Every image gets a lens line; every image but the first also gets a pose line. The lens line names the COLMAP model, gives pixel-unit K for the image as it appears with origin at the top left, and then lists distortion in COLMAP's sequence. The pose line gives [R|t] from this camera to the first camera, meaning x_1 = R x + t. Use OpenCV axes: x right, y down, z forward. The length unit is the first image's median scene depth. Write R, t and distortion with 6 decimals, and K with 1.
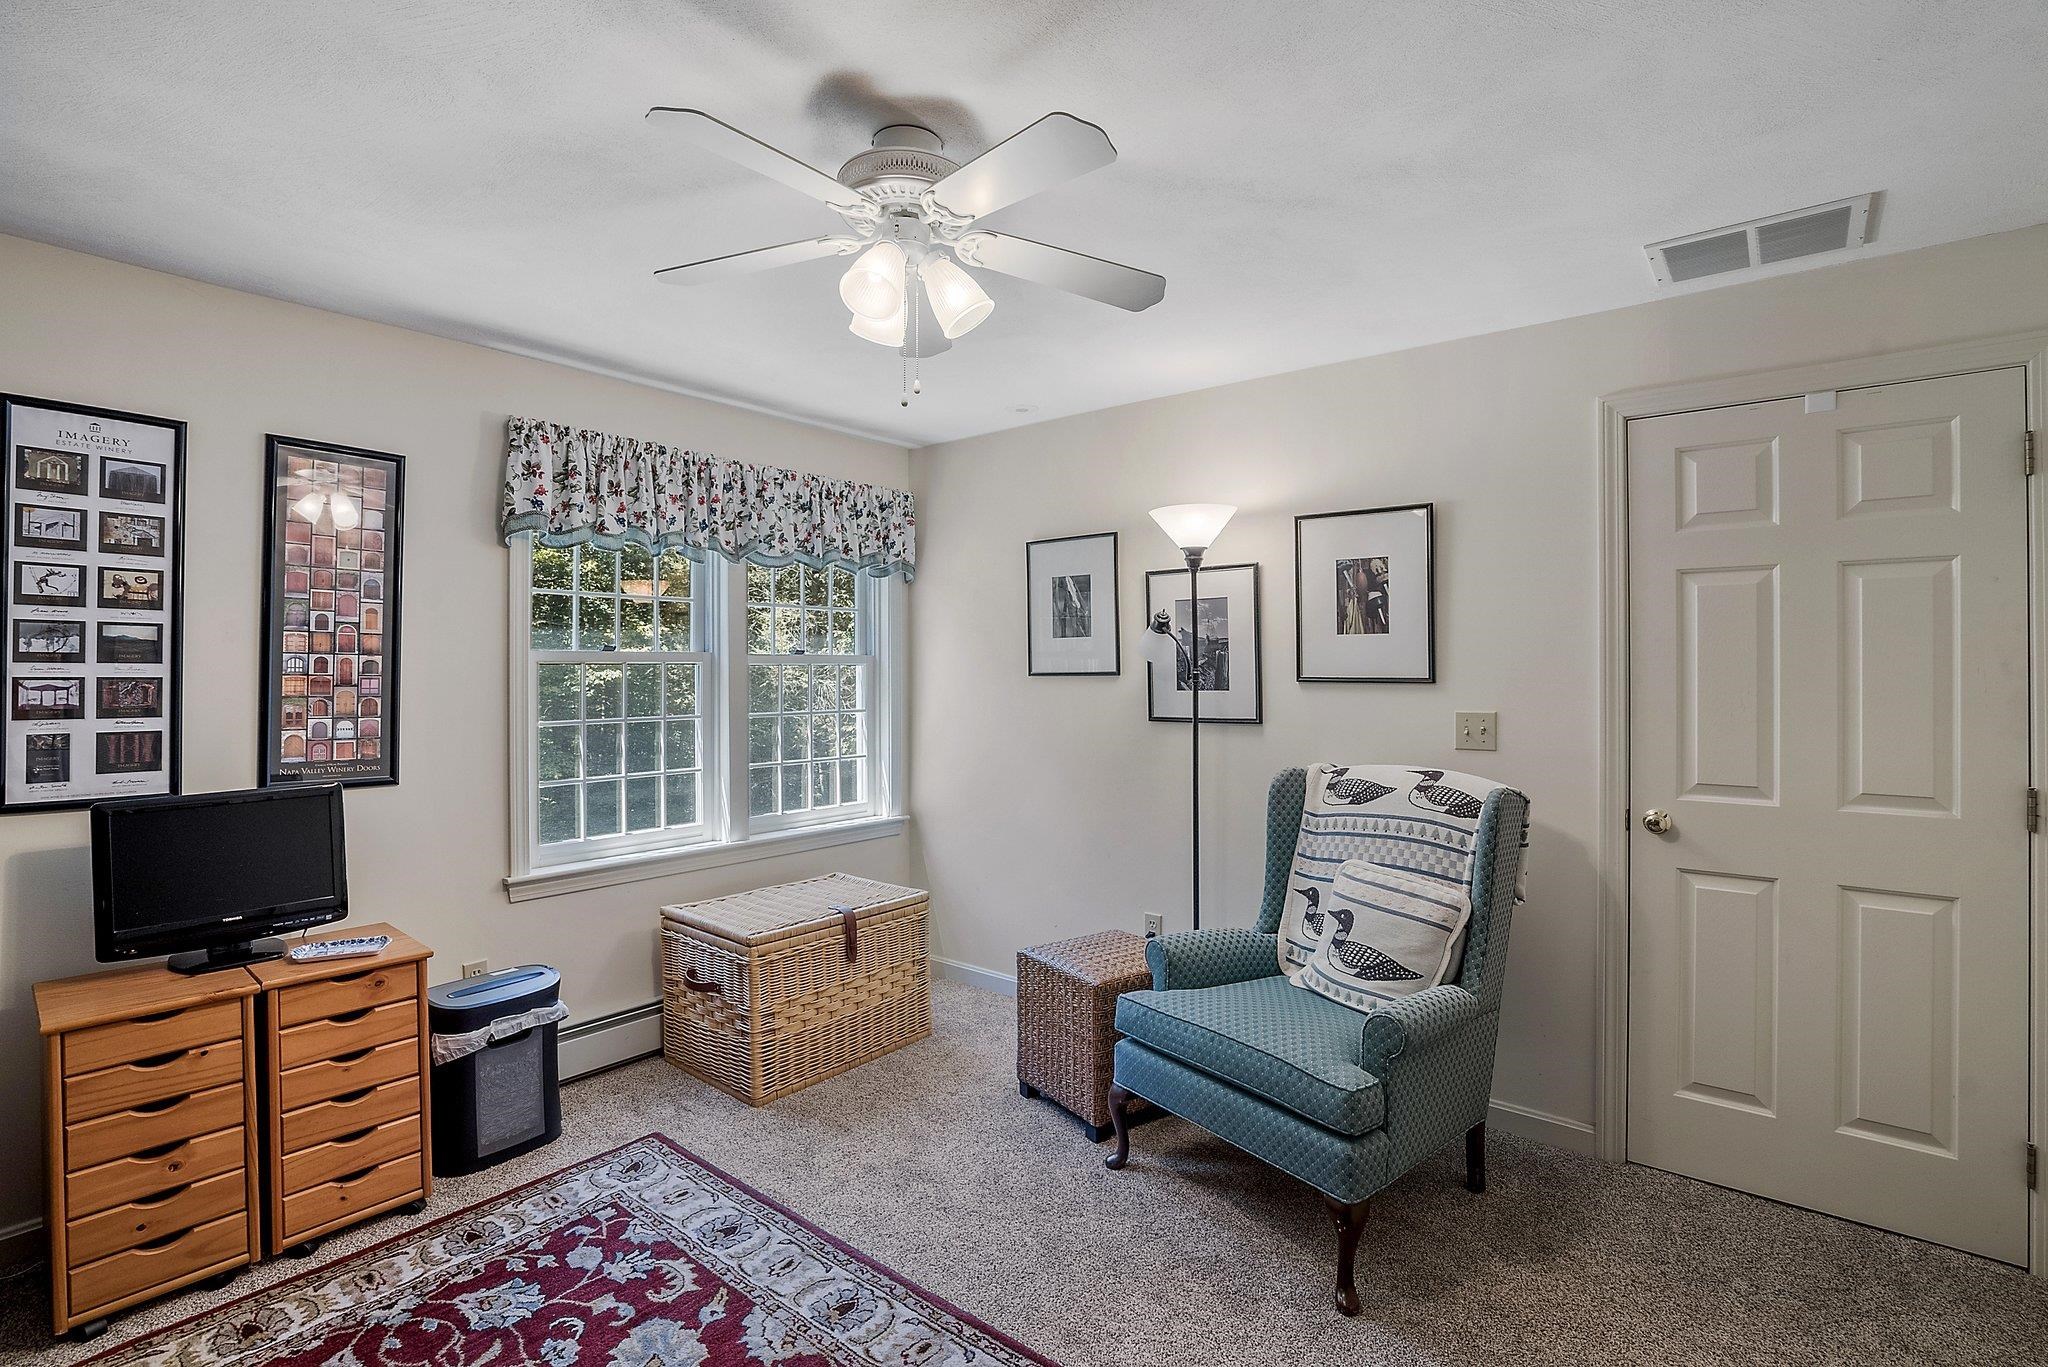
lens RADIAL K [[941.9, 0, 1035.4], [0, 941.9, 691.5], [0, 0, 1]] dist [-0.065005, 0.025701]
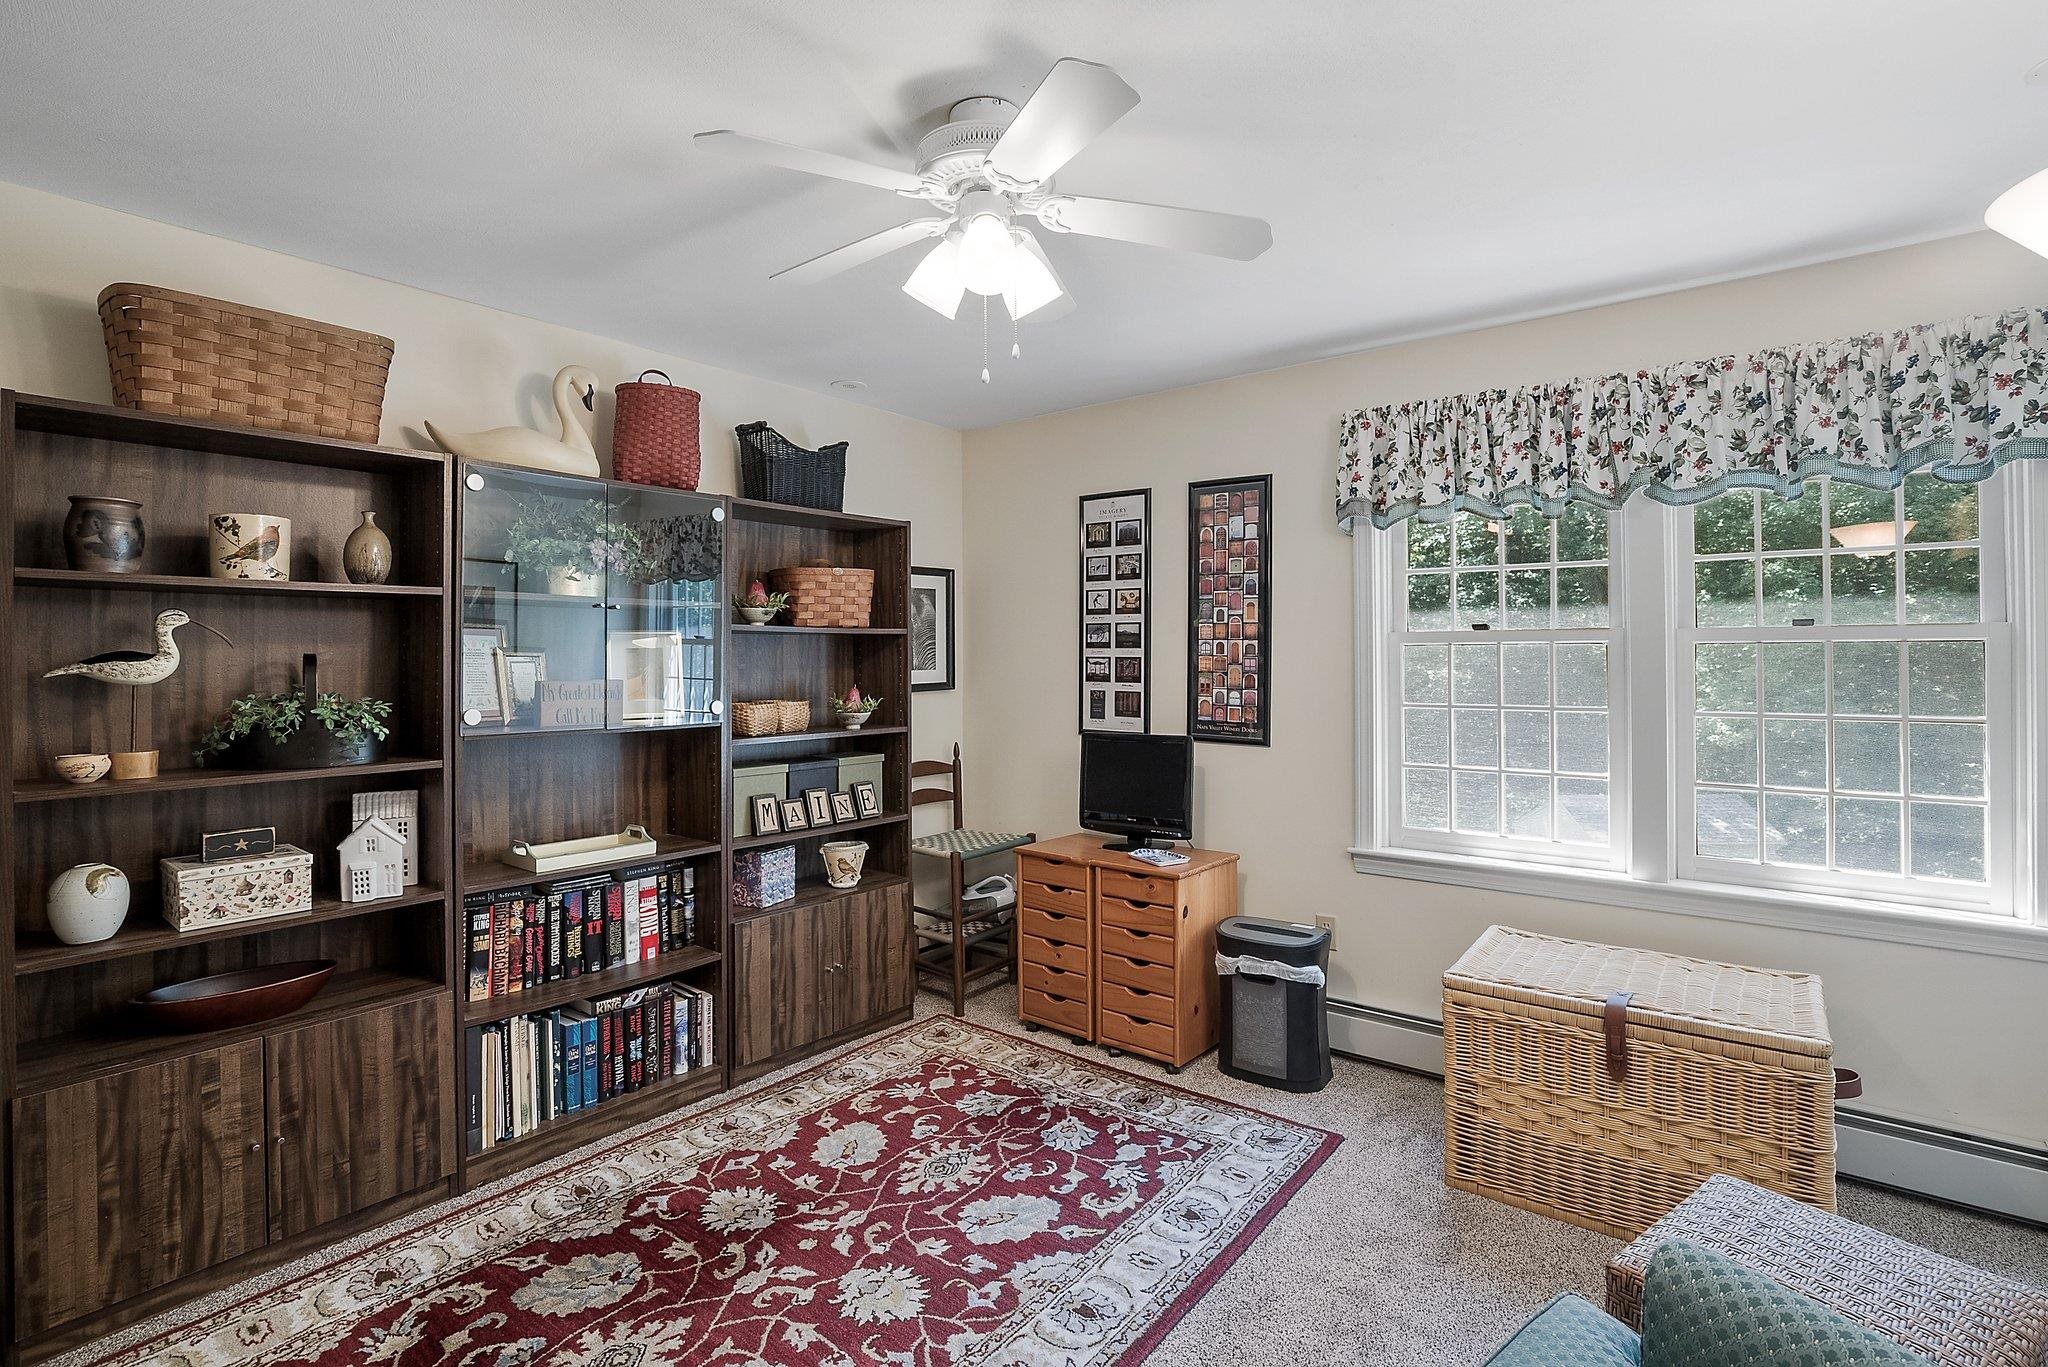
lens RADIAL K [[947.9, 0, 1022.9], [0, 947.9, 673.7], [0, 0, 1]] dist [-0.065777, 0.027214]
pose [[0.013998, 0.022269, -0.999654, 0.646223], [-0.016489, 0.999621, 0.022037, -0.019719], [0.999766, 0.016174, 0.014360, 0.778870]]
